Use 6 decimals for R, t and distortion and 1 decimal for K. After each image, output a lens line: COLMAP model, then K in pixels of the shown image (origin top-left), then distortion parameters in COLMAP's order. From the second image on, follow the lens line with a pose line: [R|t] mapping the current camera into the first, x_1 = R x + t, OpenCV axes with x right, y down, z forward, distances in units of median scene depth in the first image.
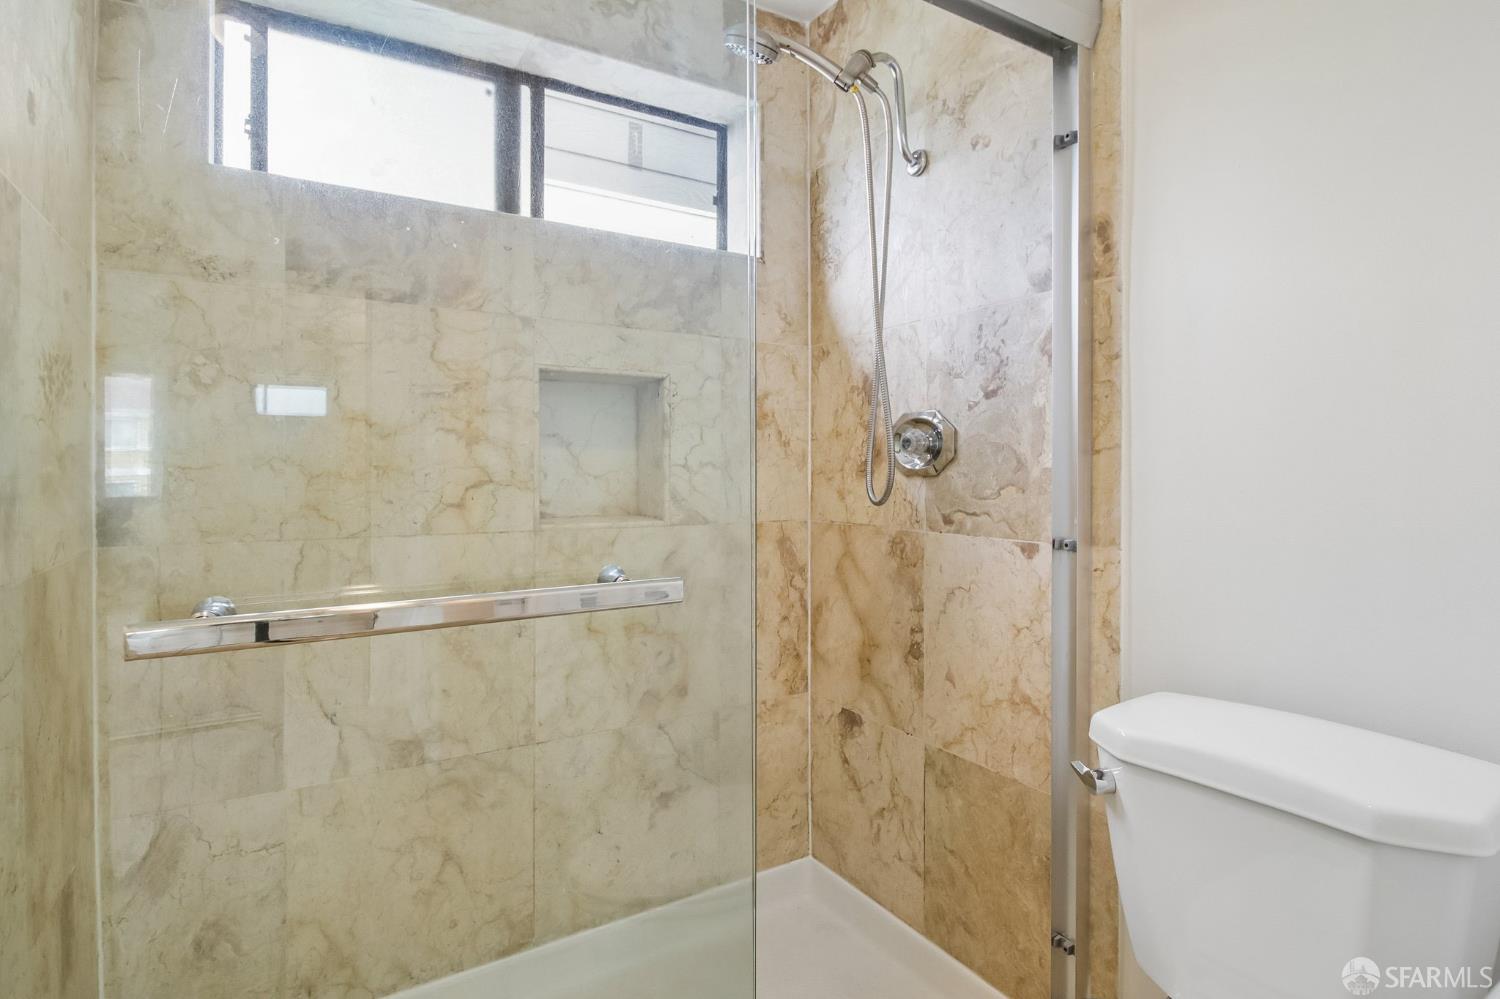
lens RADIAL K [[771.3, 0, 749.9], [0, 771.3, 463.2], [0, 0, 1]] dist [0.003378, -0.012115]
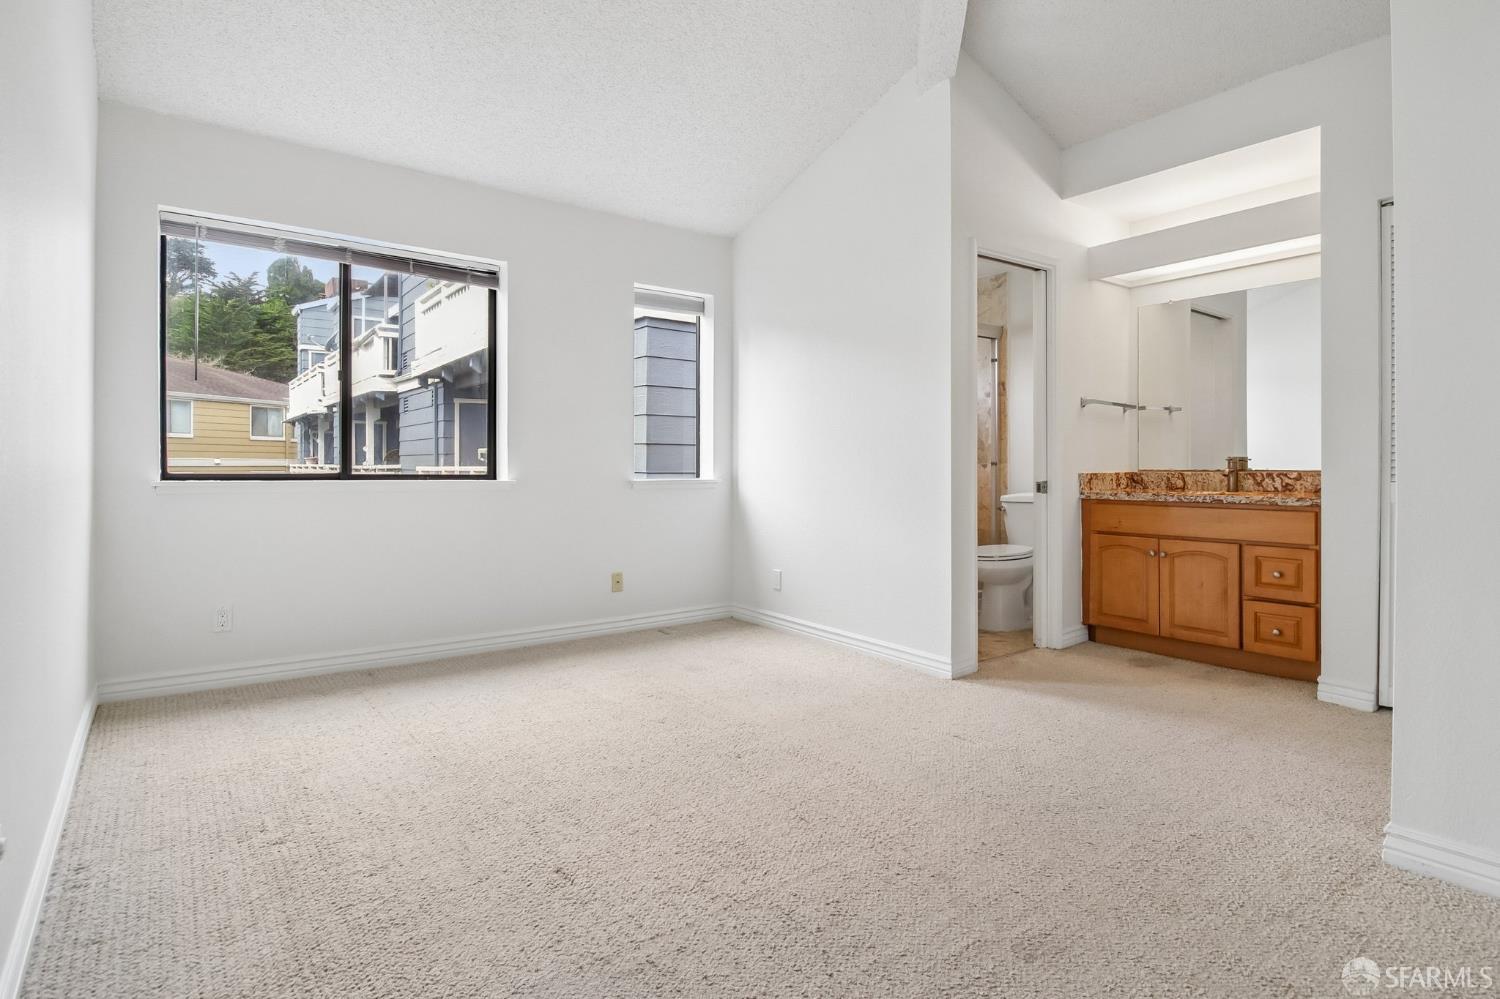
lens RADIAL K [[771.3, 0, 749.9], [0, 771.3, 463.2], [0, 0, 1]] dist [0.003378, -0.012115]
pose [[0.995846, -0.000215, 0.091052, -1.197164], [0.000795, 0.999980, -0.006334, 0.130699], [-0.091049, 0.006380, 0.995826, -2.821061]]
